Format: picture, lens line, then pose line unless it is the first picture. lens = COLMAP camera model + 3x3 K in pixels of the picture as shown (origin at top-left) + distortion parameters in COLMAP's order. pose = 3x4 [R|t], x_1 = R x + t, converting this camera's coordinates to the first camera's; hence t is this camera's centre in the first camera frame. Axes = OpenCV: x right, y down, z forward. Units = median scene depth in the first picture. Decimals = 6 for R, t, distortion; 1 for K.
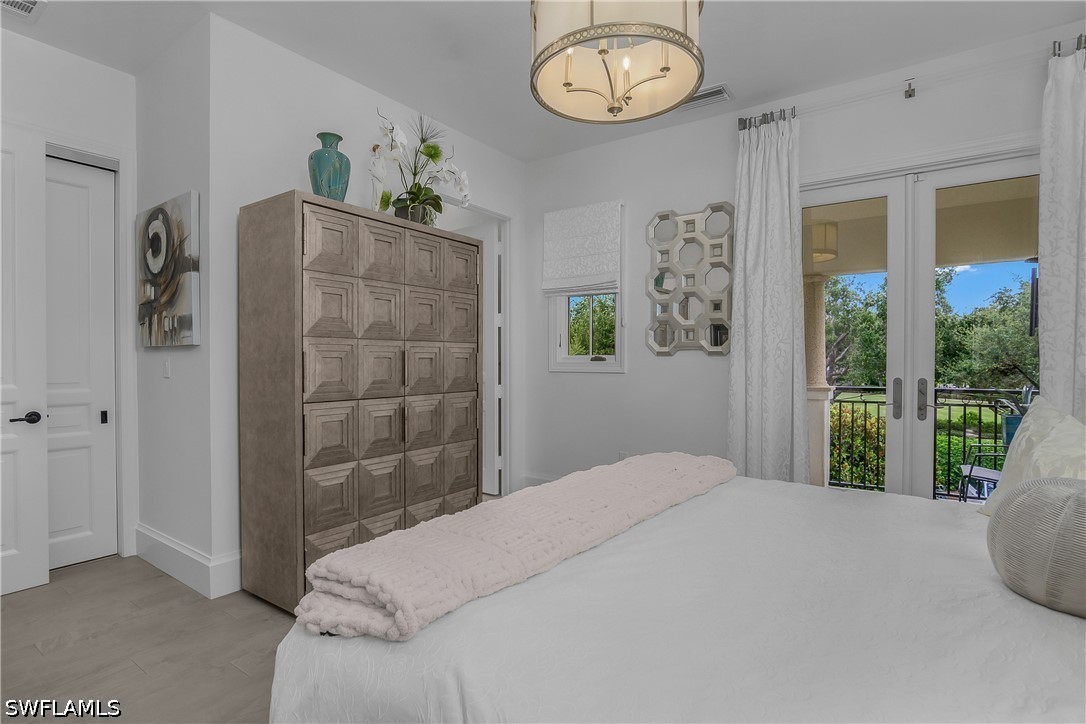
lens RADIAL K [[529.3, 0, 538.1], [0, 529.3, 363.0], [0, 0, 1]] dist [-0.016979, 0.000099]
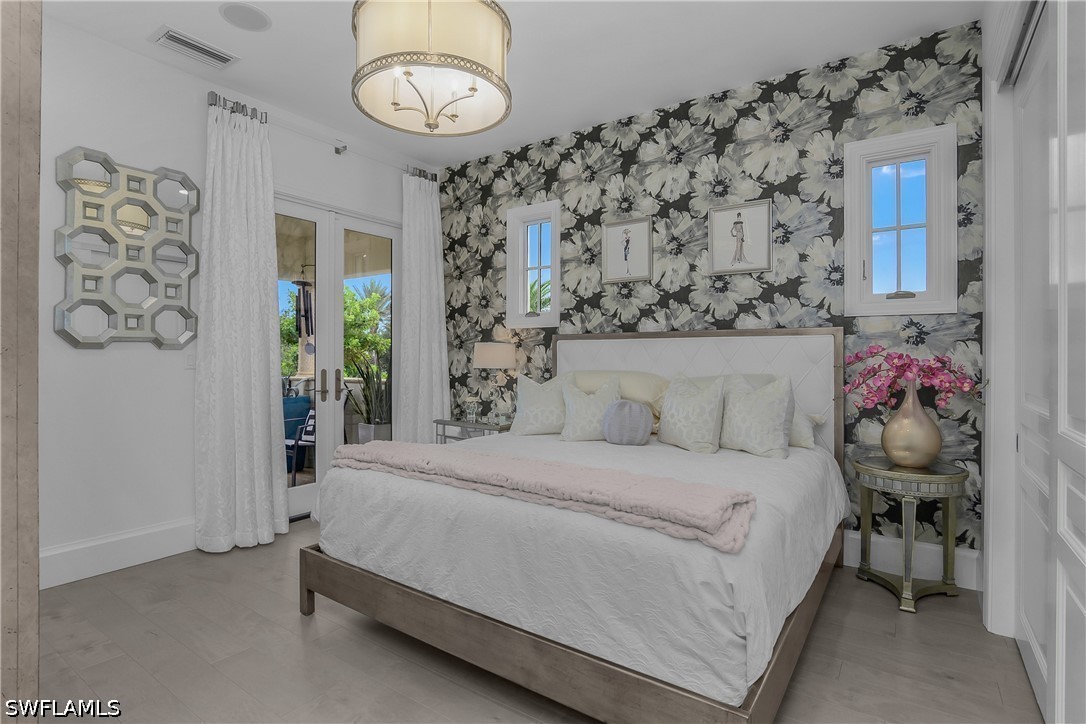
lens RADIAL K [[529.3, 0, 538.1], [0, 529.3, 363.0], [0, 0, 1]] dist [-0.016979, 0.000099]
pose [[-0.003743, -0.019904, 0.999795, -0.578660], [0.007173, 0.999776, 0.019931, -0.001869], [-0.999967, 0.007246, -0.003599, 0.454068]]
